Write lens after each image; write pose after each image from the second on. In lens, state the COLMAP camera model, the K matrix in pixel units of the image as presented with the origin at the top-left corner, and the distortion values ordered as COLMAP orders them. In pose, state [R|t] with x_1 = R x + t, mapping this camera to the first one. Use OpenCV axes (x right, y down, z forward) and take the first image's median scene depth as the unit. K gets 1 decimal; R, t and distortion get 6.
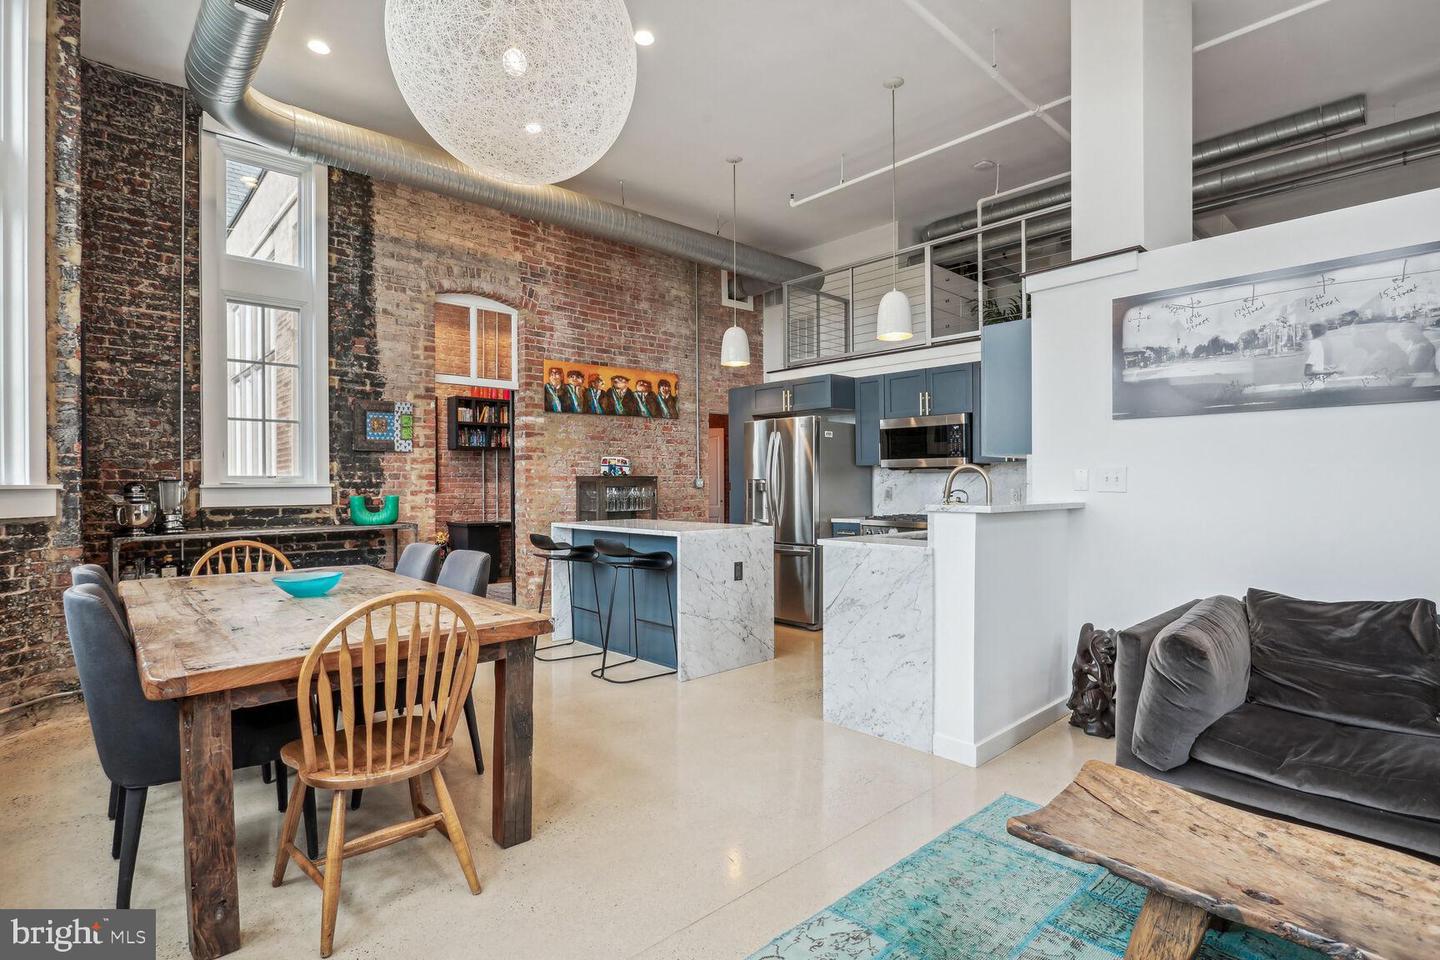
lens RADIAL K [[699.0, 0, 713.5], [0, 699.0, 492.3], [0, 0, 1]] dist [-0.016673, 0.006215]
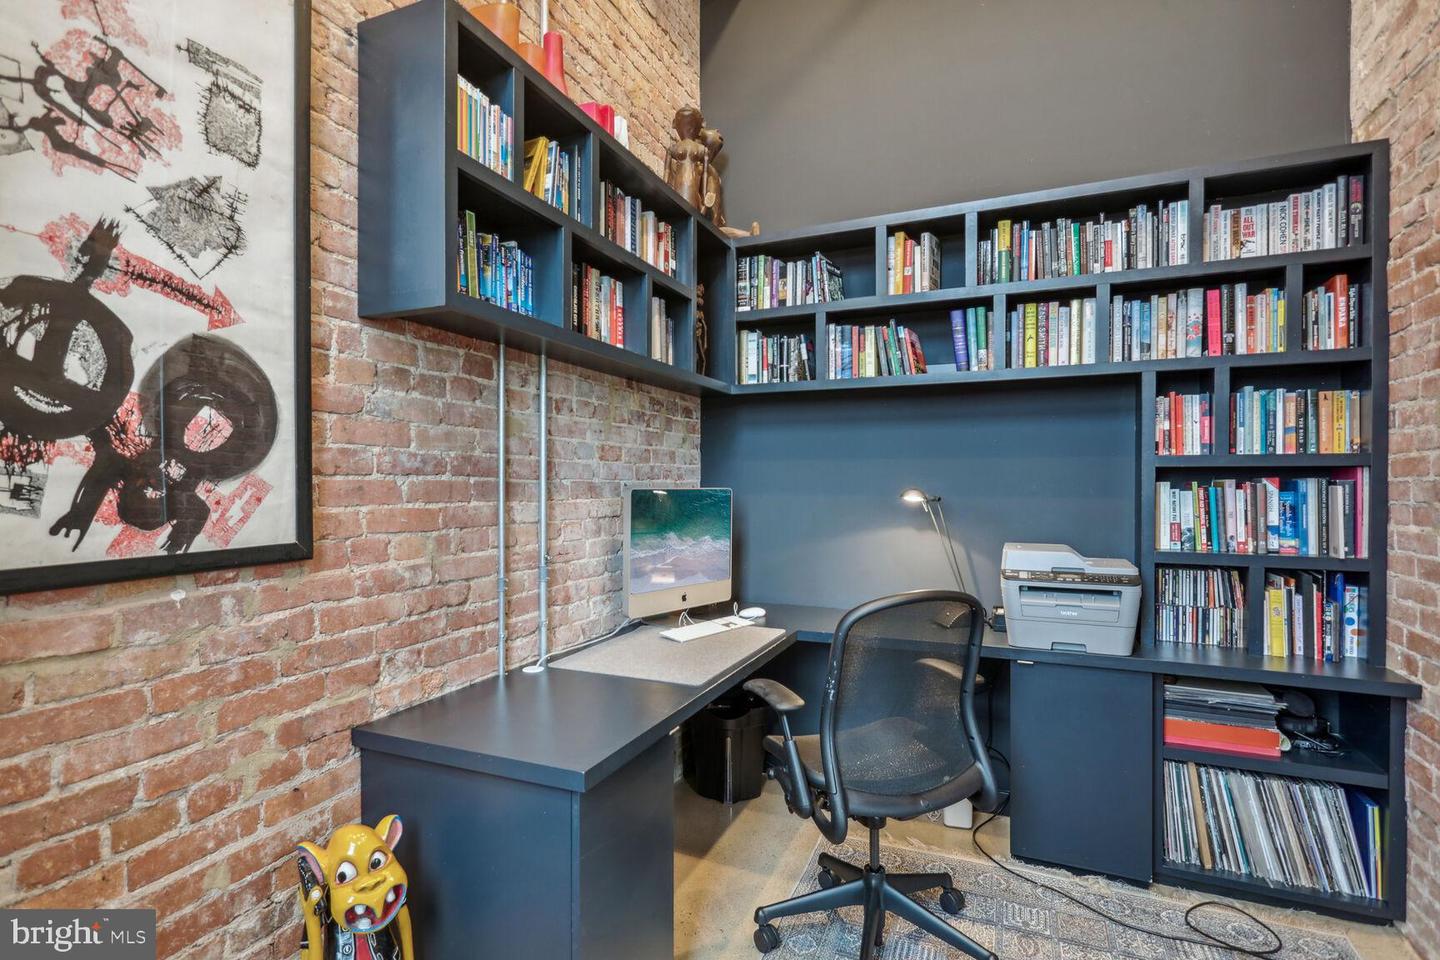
lens RADIAL K [[699.0, 0, 710.8], [0, 699.0, 485.7], [0, 0, 1]] dist [-0.016673, 0.006215]
pose [[0.914383, 0.000346, 0.404850, -0.563164], [0.002008, 0.999983, -0.005389, -0.027268], [-0.404845, 0.005740, 0.914367, 1.221344]]
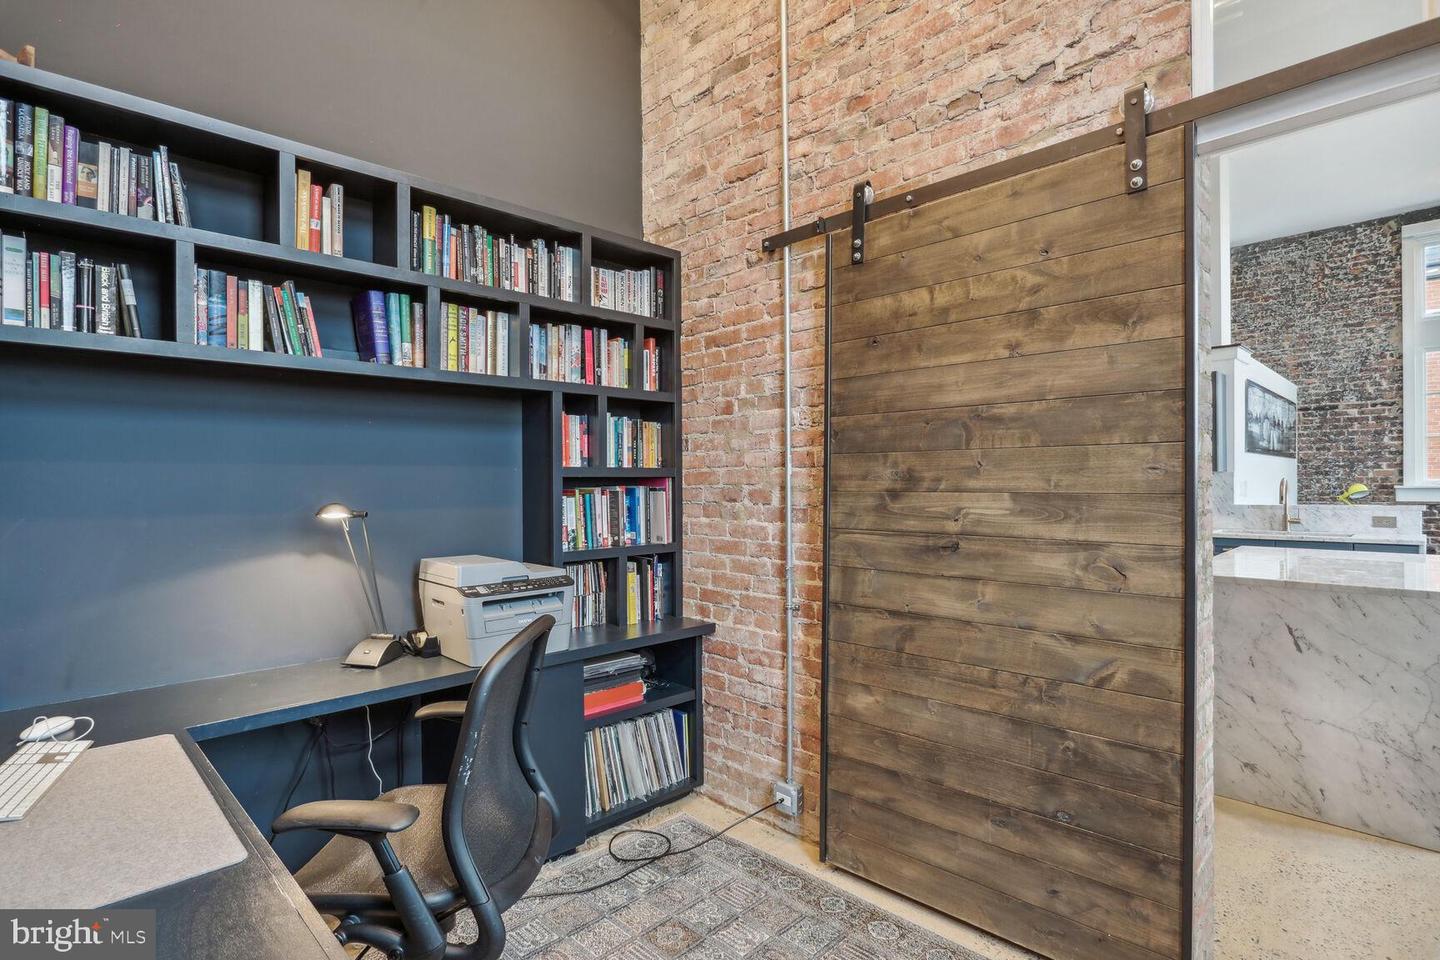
lens RADIAL K [[699.0, 0, 717.0], [0, 699.0, 484.0], [0, 0, 1]] dist [-0.016673, 0.006215]
pose [[-0.023766, -0.000273, 0.999718, -0.622018], [0.019518, 0.999809, 0.000737, -0.033602], [-0.999527, 0.019530, -0.023756, 1.393495]]
